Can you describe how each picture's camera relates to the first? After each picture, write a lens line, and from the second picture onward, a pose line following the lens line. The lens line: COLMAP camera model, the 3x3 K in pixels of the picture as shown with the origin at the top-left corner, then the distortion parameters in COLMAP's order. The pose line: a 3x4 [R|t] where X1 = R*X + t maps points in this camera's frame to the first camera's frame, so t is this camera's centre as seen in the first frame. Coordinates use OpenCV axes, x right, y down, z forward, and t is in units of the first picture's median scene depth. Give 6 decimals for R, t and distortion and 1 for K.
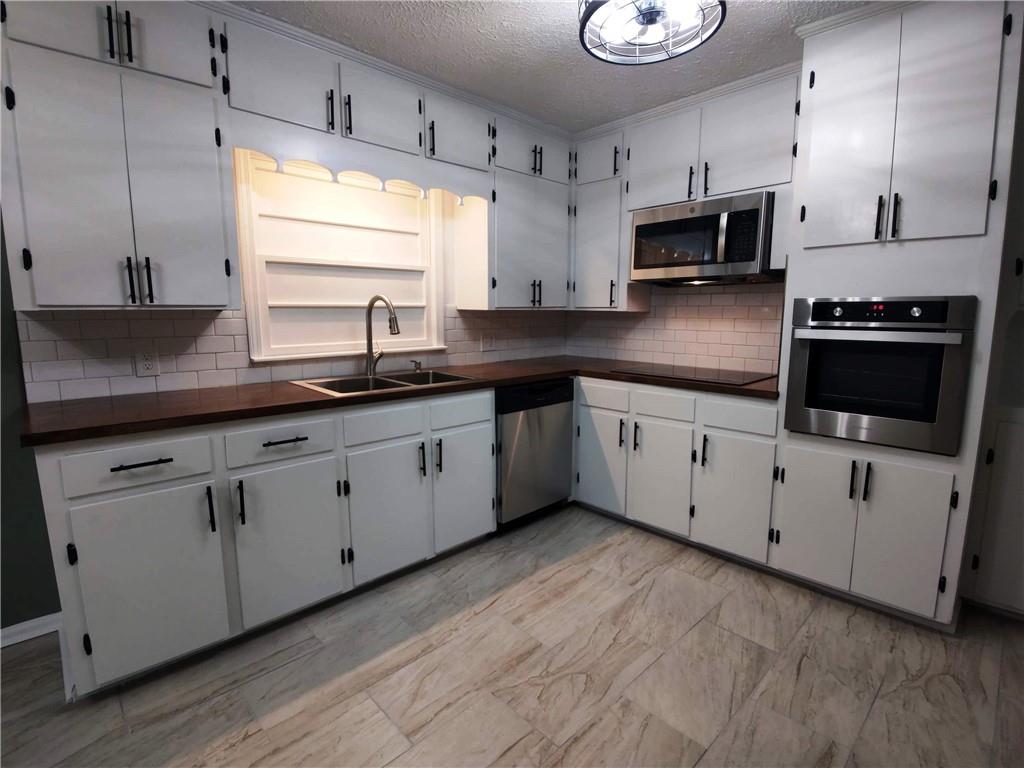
lens RADIAL K [[505.0, 0, 511.4], [0, 505.0, 380.9], [0, 0, 1]] dist [0.006164, -0.012451]
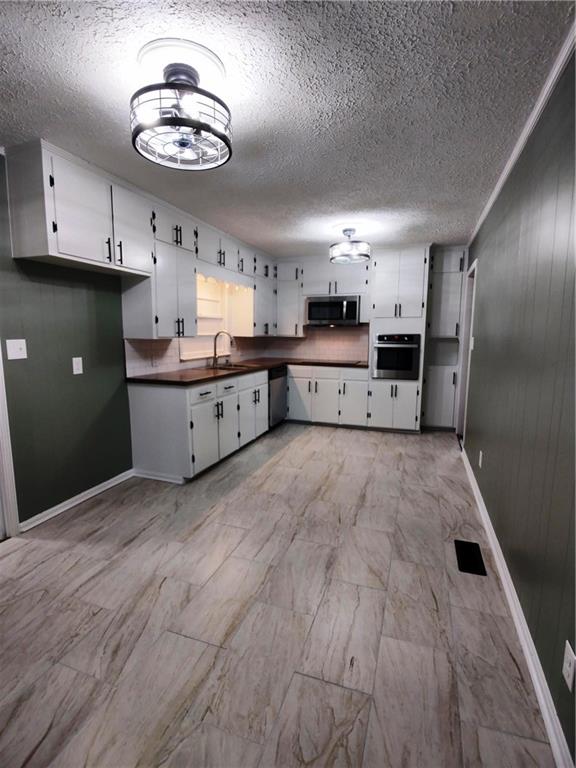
lens RADIAL K [[378.7, 0, 288.0], [0, 378.7, 382.2], [0, 0, 1]] dist [0.006164, -0.012451]
pose [[0.895413, -0.053213, 0.442046, -0.778076], [0.056726, 0.998376, 0.005277, 0.074186], [-0.441608, 0.020350, 0.896977, -0.687034]]
